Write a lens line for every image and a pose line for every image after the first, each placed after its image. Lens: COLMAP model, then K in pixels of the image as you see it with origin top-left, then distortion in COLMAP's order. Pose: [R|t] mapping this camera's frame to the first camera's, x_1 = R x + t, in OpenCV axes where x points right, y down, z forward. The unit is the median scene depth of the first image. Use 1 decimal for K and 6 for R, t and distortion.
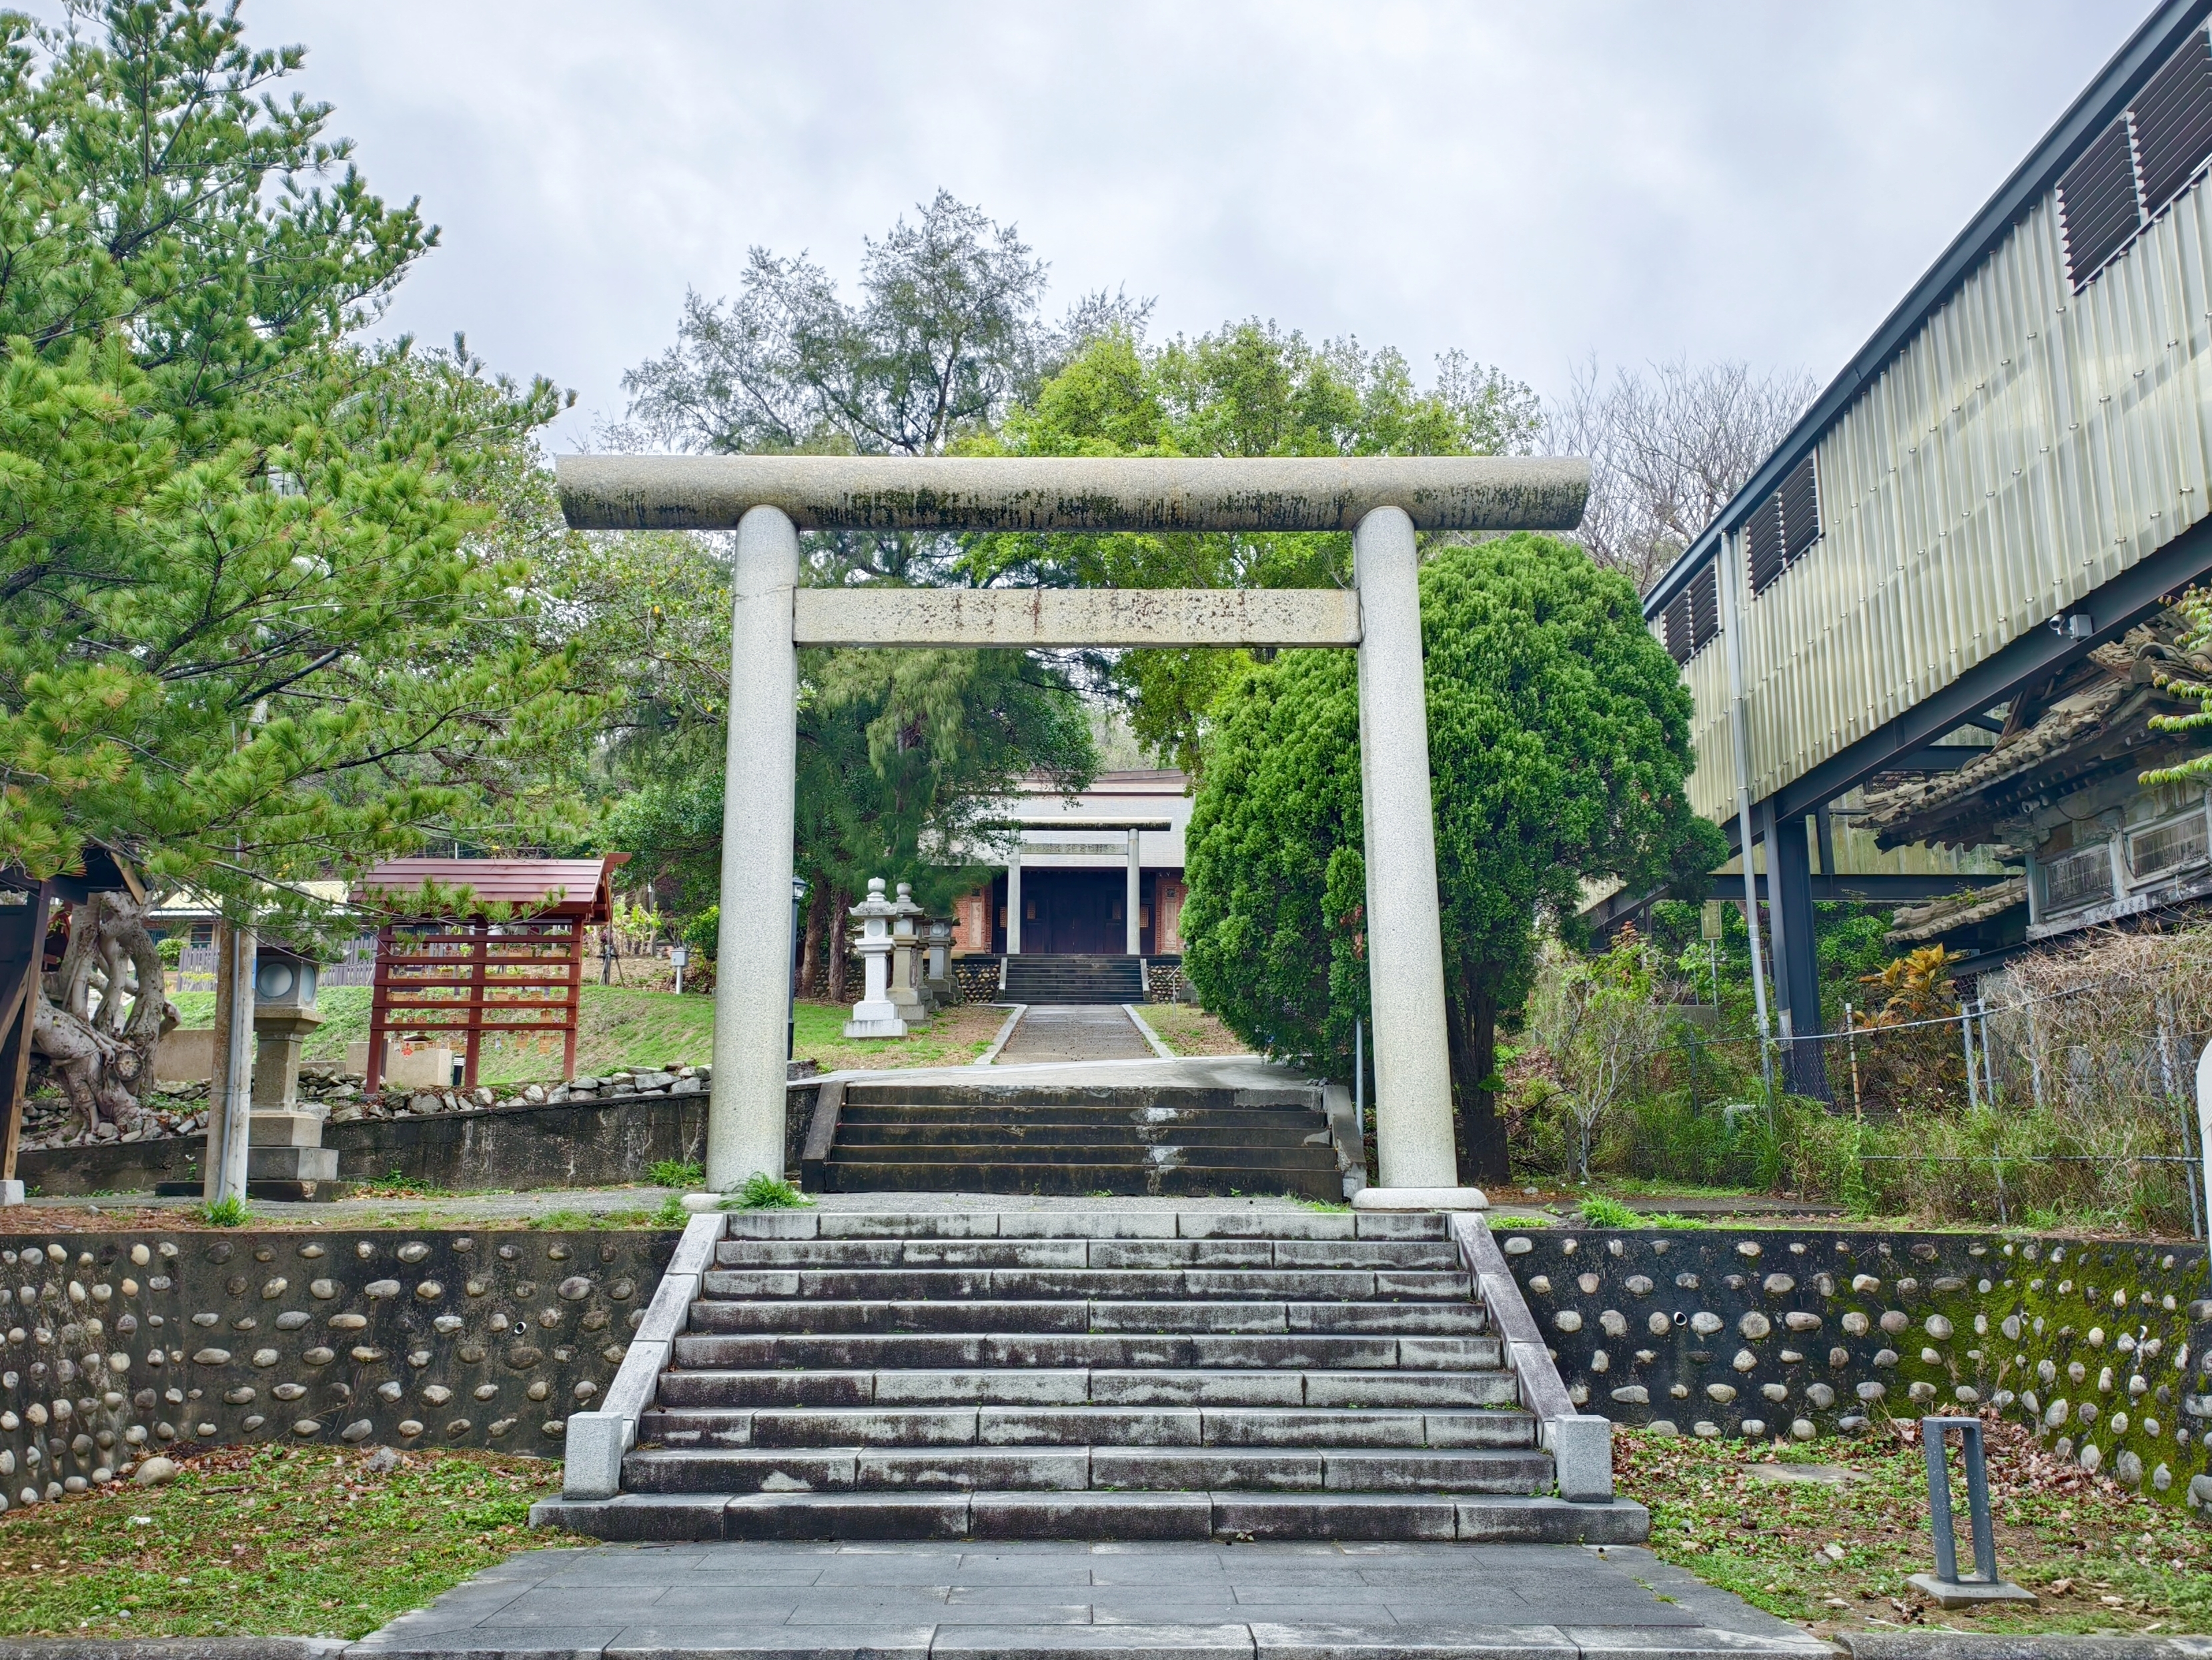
lens RADIAL K [[1802.9, 0, 1114.6], [0, 1802.9, 804.6], [0, 0, 1]] dist [0.000105, 0.000207]
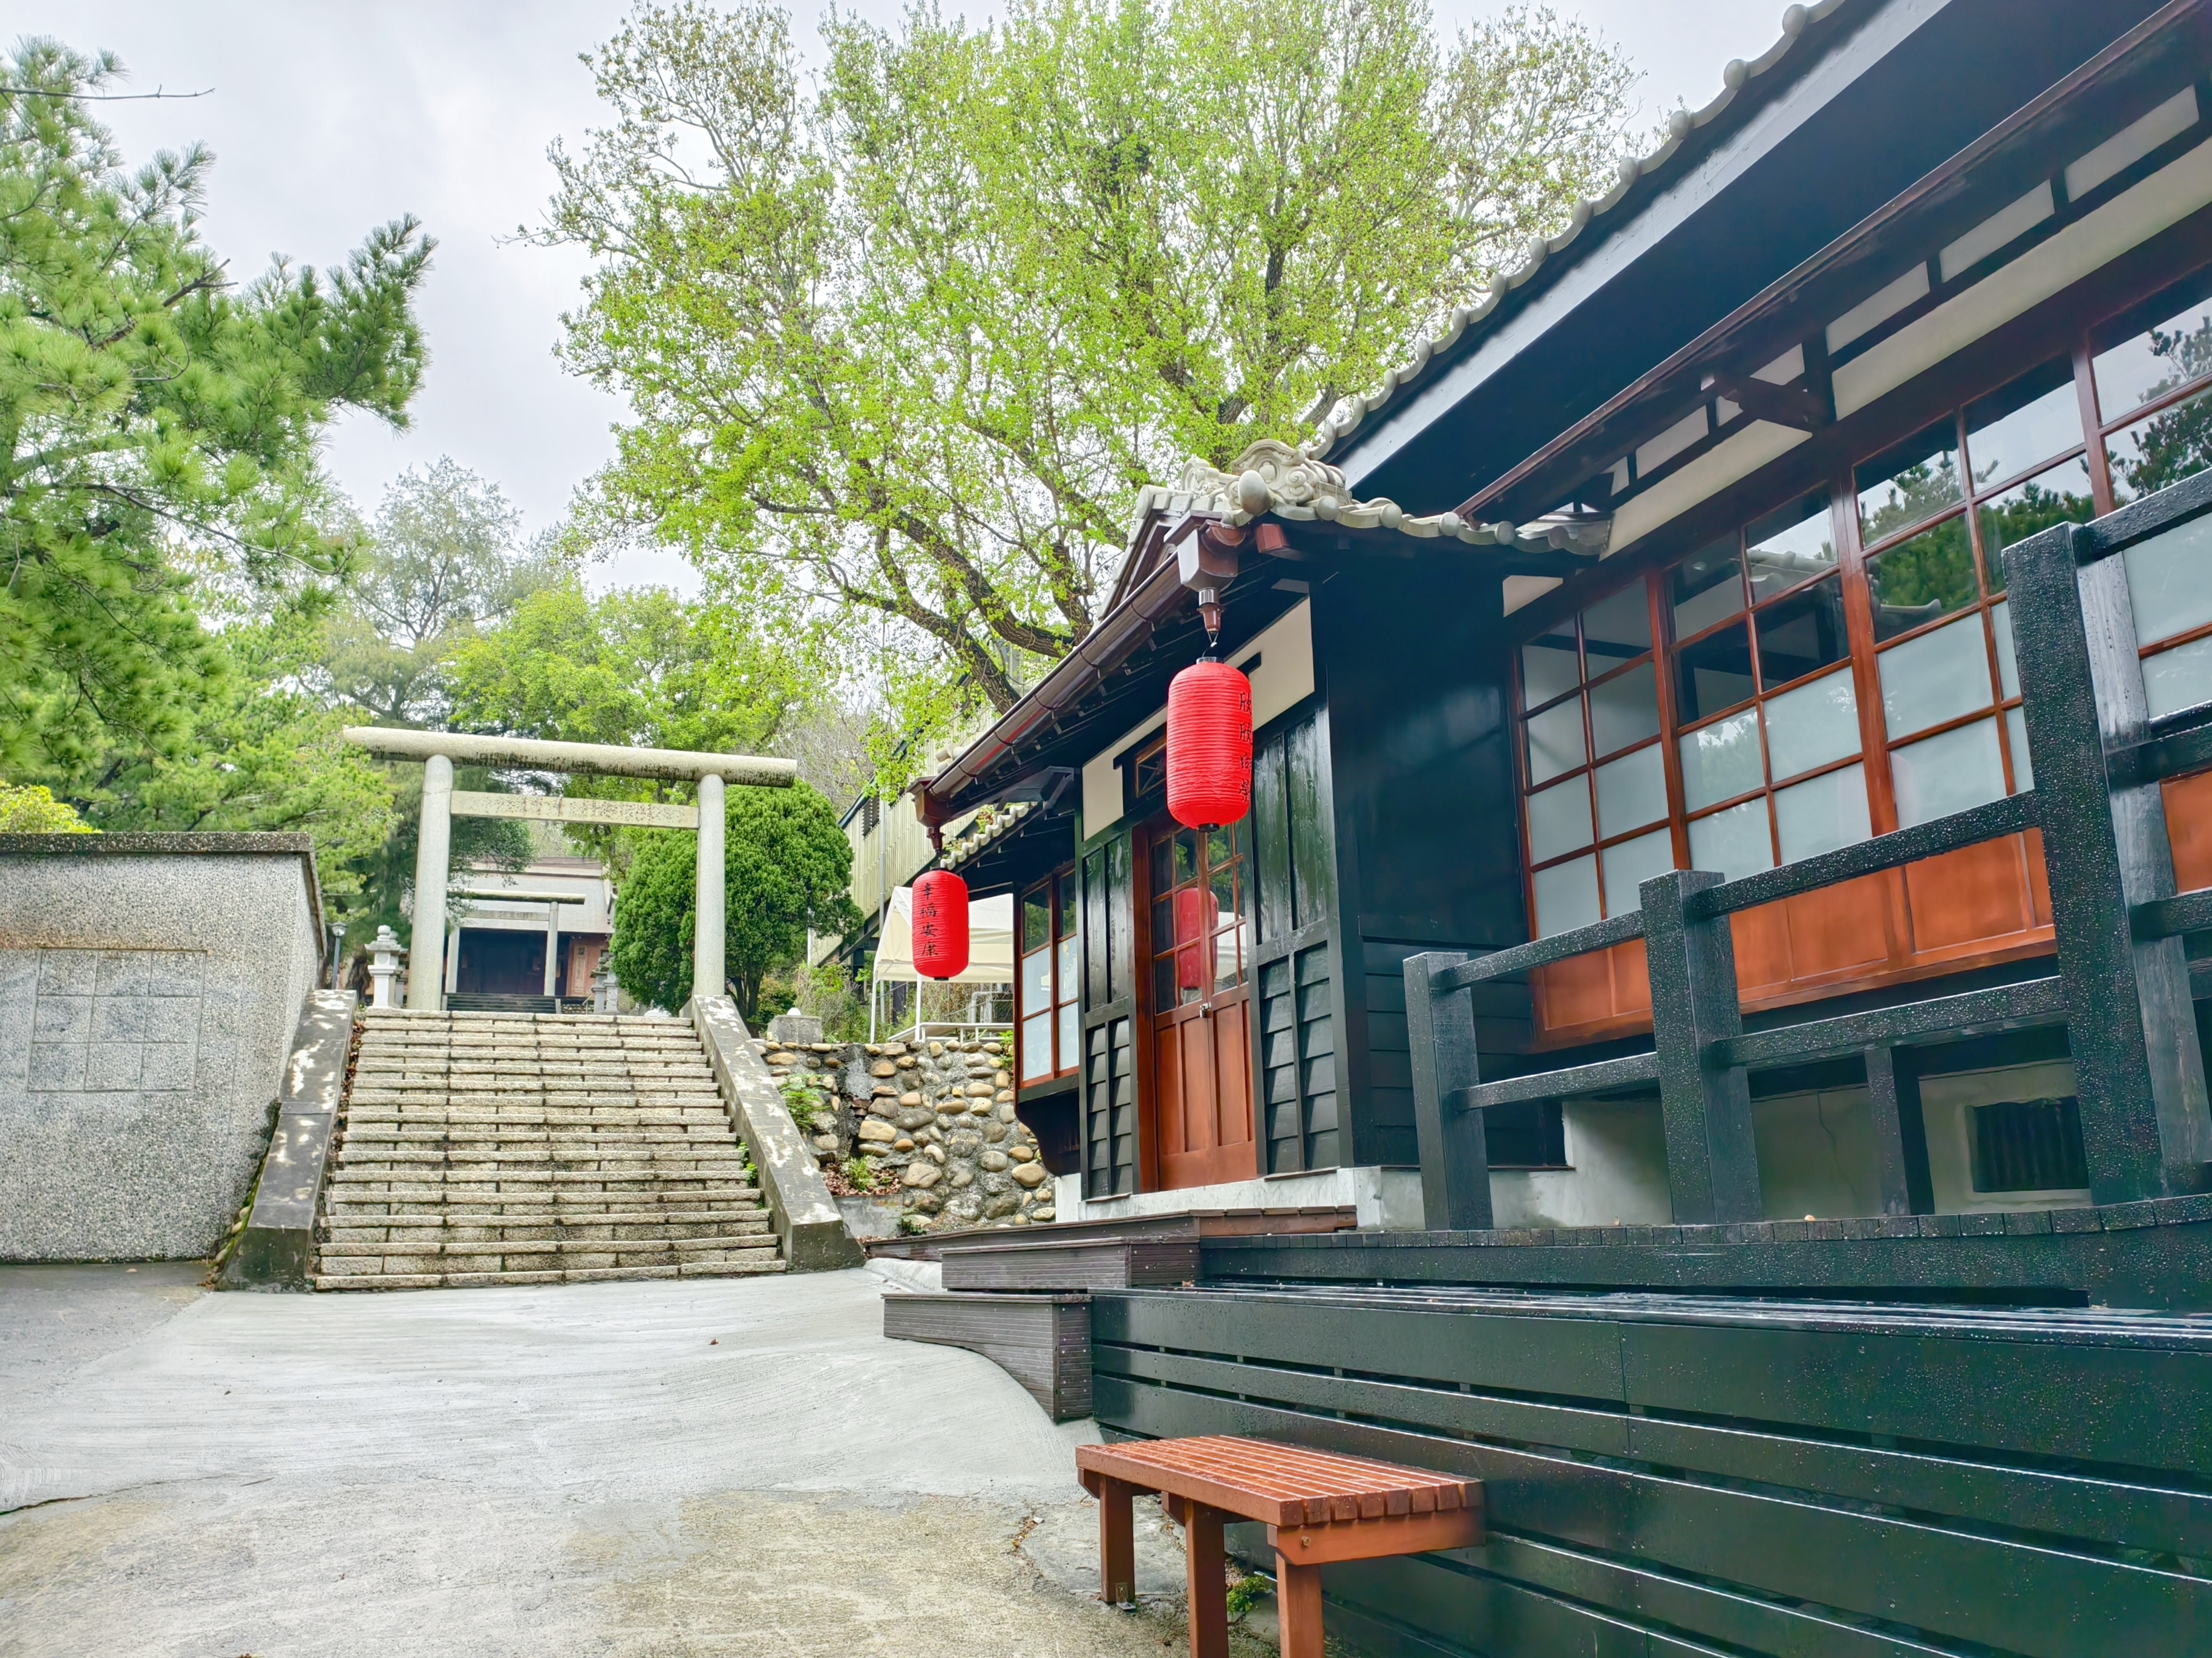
lens RADIAL K [[1943.2, 0, 1291.3], [0, 1943.2, 843.5], [0, 0, 1]] dist [0.006152, -0.000970]
pose [[0.922530, 0.056270, 0.381801, -0.098630], [-0.046116, 0.998298, -0.035703, -0.008191], [-0.383160, 0.015330, 0.923555, -1.335500]]
